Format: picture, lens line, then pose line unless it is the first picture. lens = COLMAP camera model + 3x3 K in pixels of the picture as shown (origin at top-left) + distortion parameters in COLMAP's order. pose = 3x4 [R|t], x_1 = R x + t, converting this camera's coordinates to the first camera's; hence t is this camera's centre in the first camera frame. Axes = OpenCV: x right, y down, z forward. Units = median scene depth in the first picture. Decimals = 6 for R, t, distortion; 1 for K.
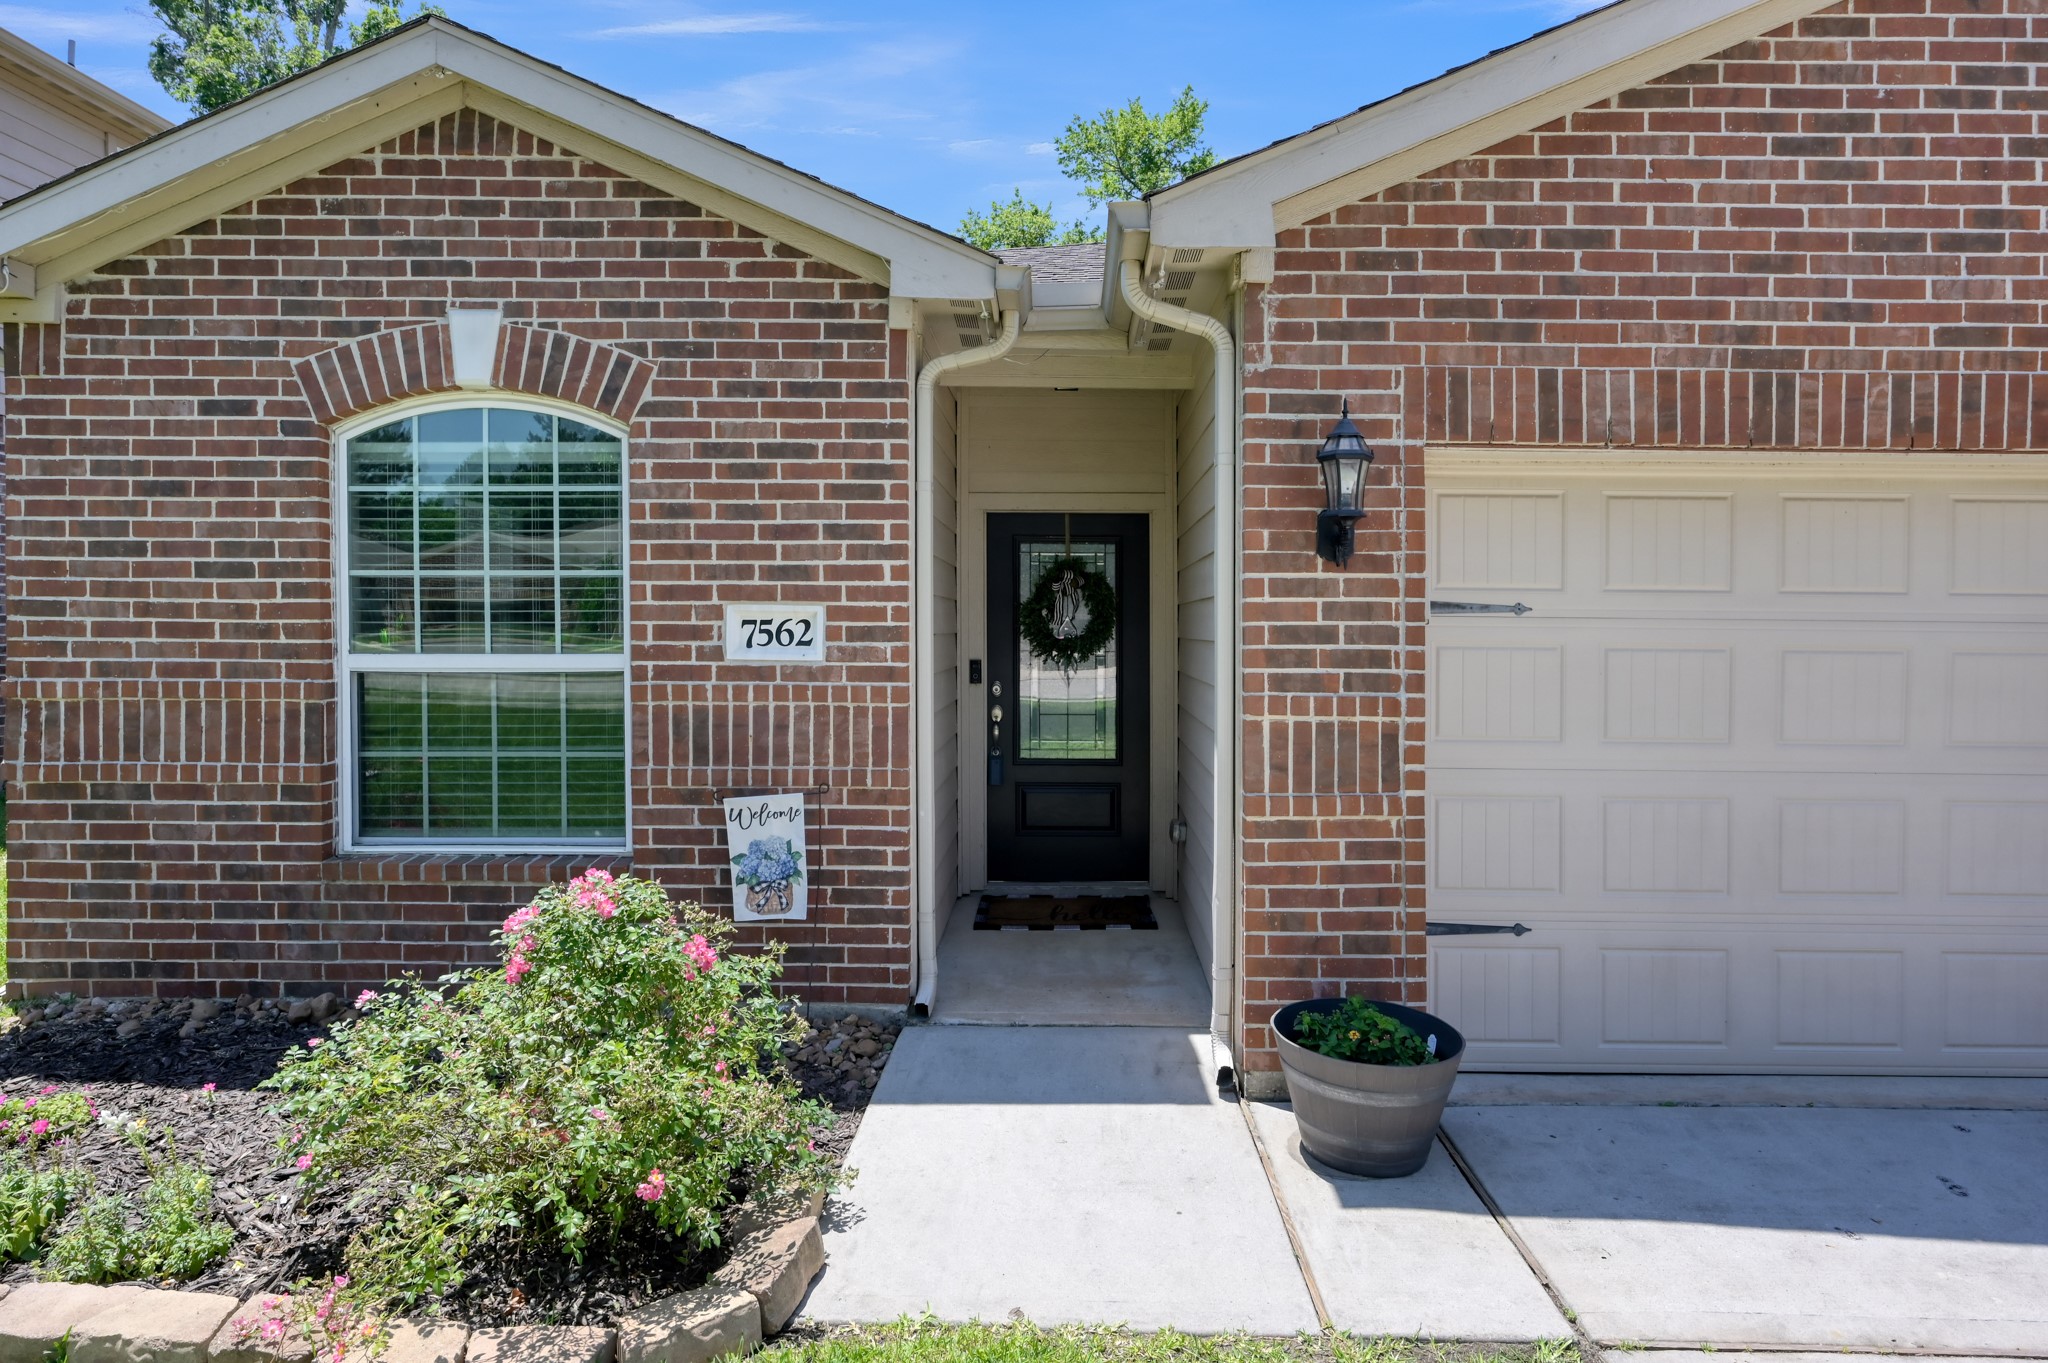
lens RADIAL K [[1239.6, 0, 1030.4], [0, 1239.6, 618.0], [0, 0, 1]] dist [-0.003430, -0.000189]
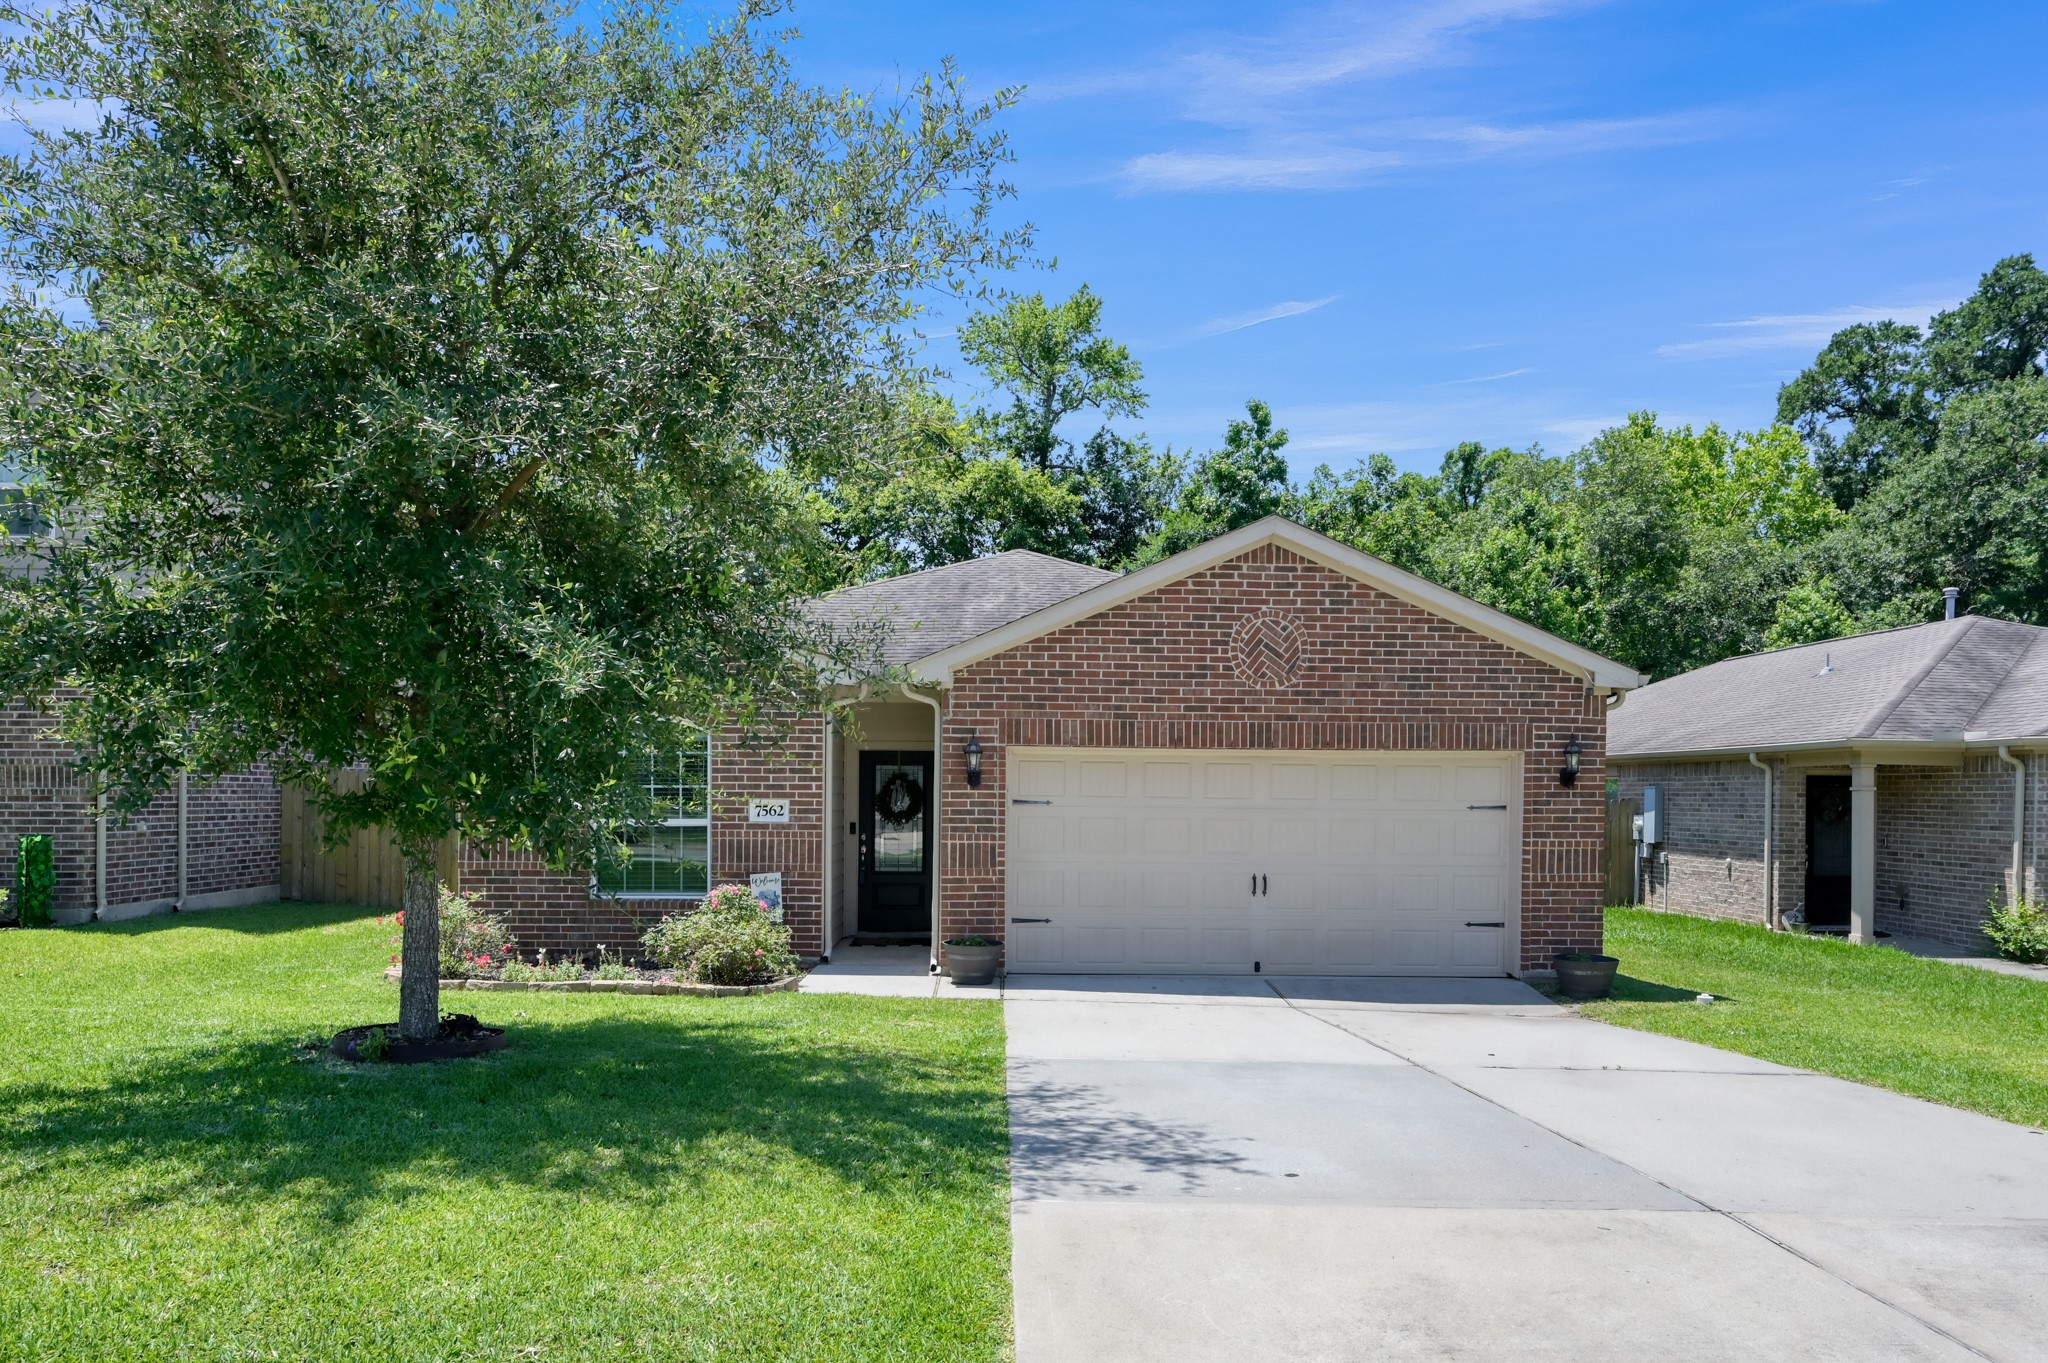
lens RADIAL K [[1765.6, 0, 1059.4], [0, 1765.6, 663.2], [0, 0, 1]] dist [-0.016748, -0.002941]
pose [[0.998830, 0.006723, 0.047881, 0.212313], [-0.003486, 0.997722, -0.067365, -0.047778], [-0.048225, 0.067119, 0.996579, -2.649715]]
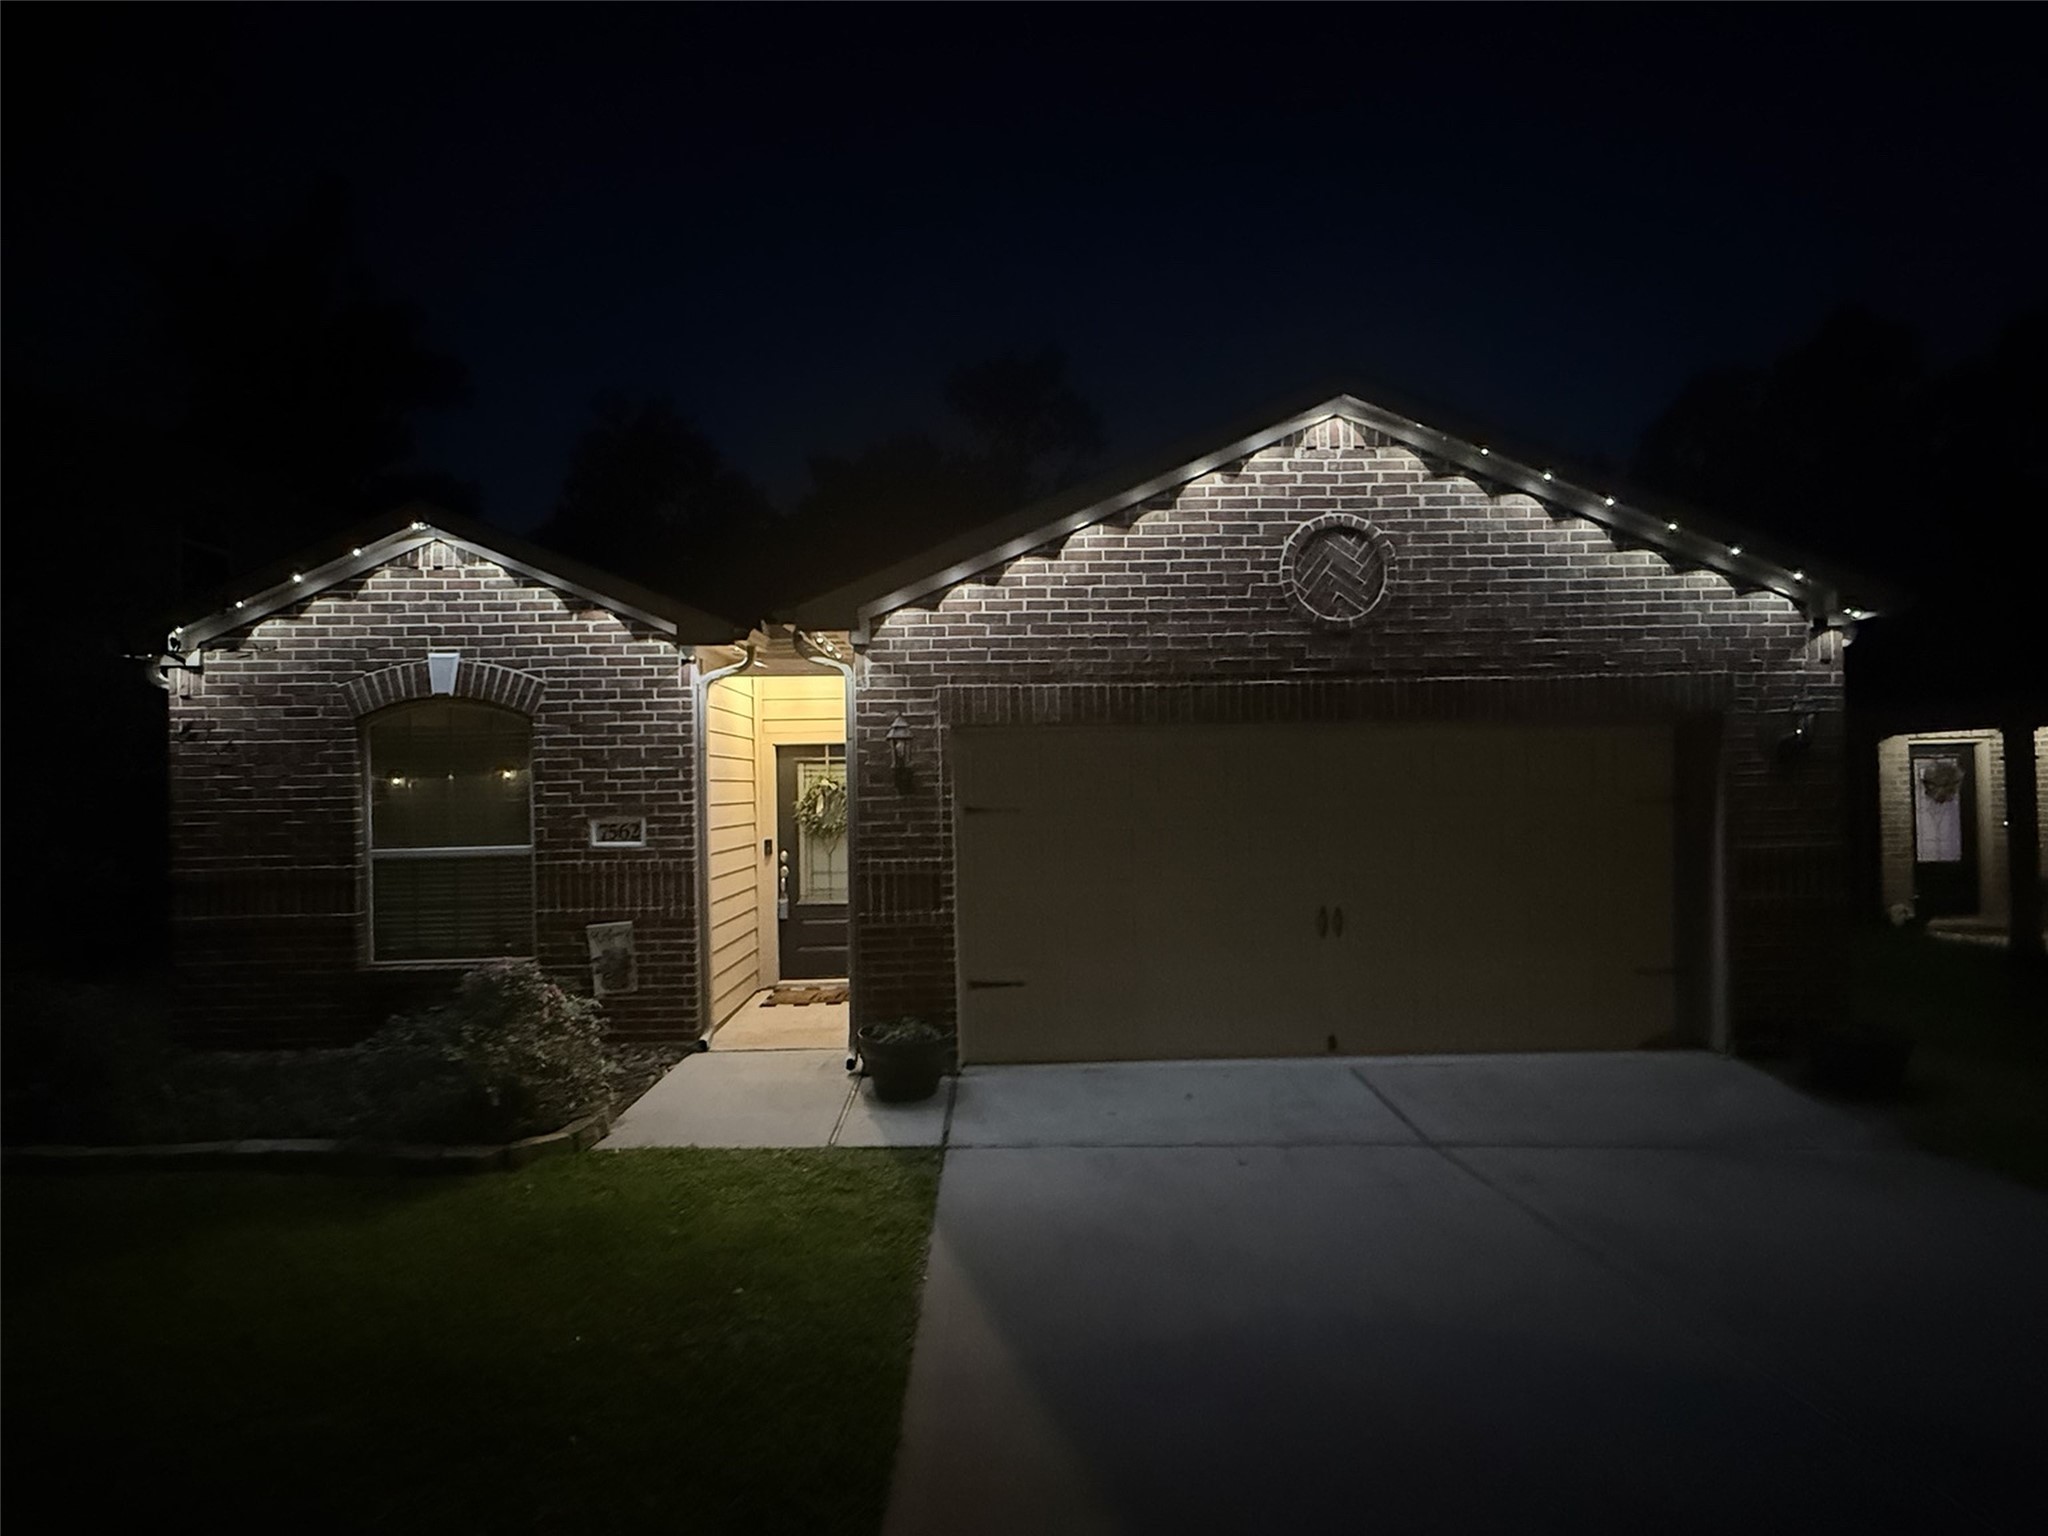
lens RADIAL K [[1147.7, 0, 1016.4], [0, 1147.7, 736.5], [0, 0, 1]] dist [-0.004038, -0.000638]
pose [[0.999017, -0.024230, 0.037119, 0.305423], [0.025531, 0.999061, -0.034996, -0.052626], [-0.036236, 0.035910, 0.998698, -0.661319]]
